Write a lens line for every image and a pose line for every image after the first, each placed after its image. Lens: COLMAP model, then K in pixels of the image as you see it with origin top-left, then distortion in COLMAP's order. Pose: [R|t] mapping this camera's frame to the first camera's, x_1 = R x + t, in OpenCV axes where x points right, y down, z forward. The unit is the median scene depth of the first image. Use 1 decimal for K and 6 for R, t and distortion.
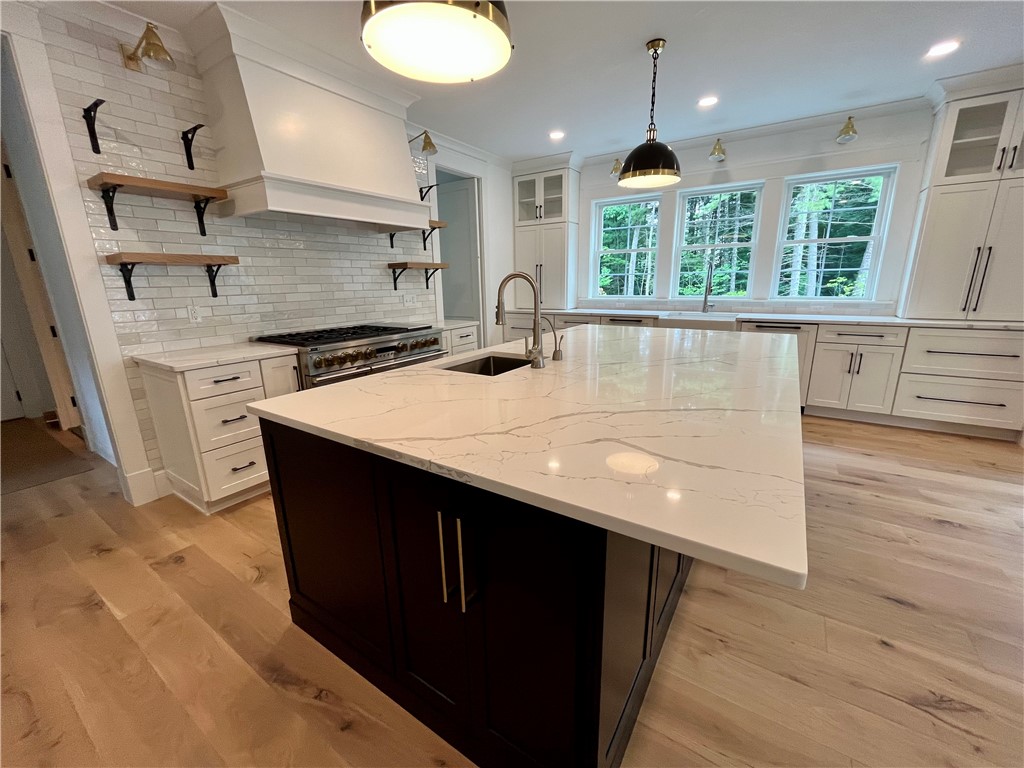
lens RADIAL K [[414.7, 0, 521.3], [0, 414.7, 384.5], [0, 0, 1]] dist [-0.000422, -0.001073]
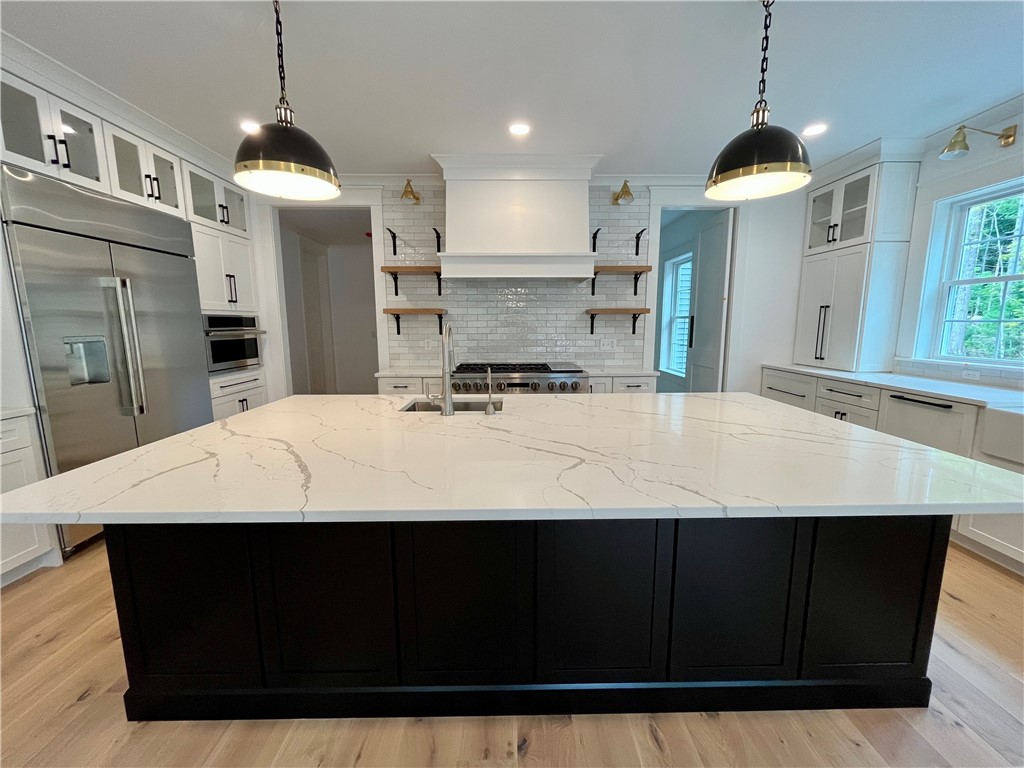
lens RADIAL K [[414.7, 0, 513.8], [0, 414.7, 384.3], [0, 0, 1]] dist [-0.000422, -0.001073]
pose [[0.551708, 0.137782, -0.822578, 0.599164], [-0.211320, 0.977171, 0.021943, -0.106669], [0.806822, 0.161721, 0.568229, 0.331356]]
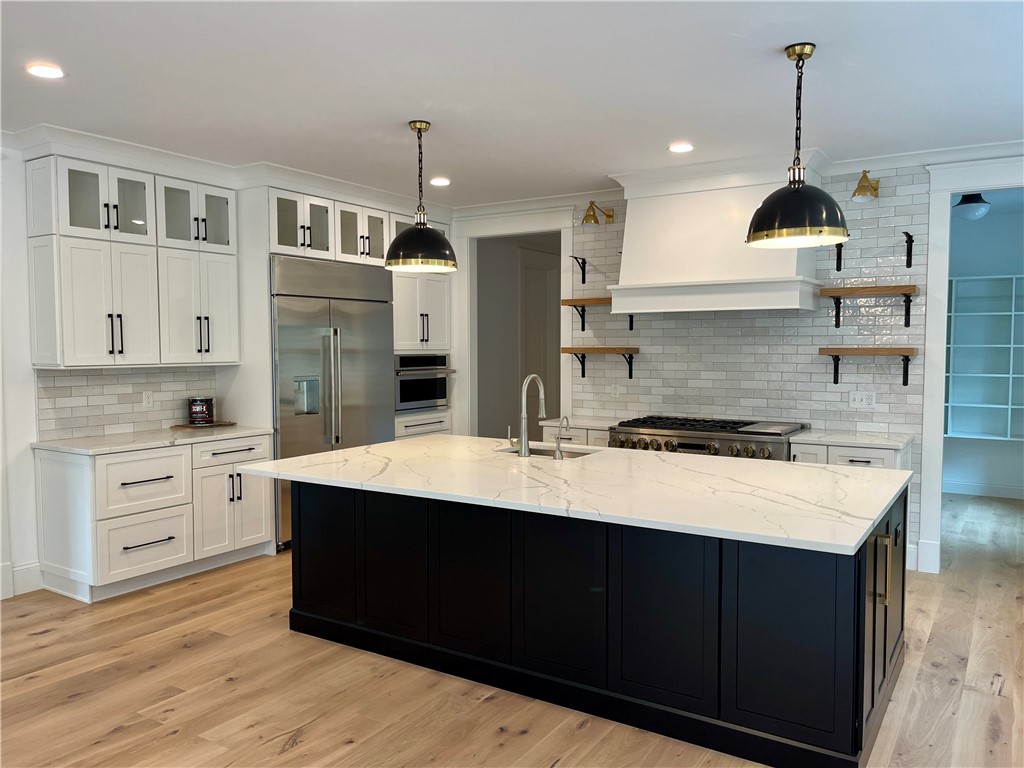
lens RADIAL K [[784.0, 0, 511.2], [0, 784.0, 383.5], [0, 0, 1]] dist [0.037140, -0.044918]
pose [[-0.000100, 0.069184, -0.997604, 1.343528], [-0.243013, 0.967697, 0.067135, -0.231573], [0.970023, 0.242438, 0.016716, 0.546423]]
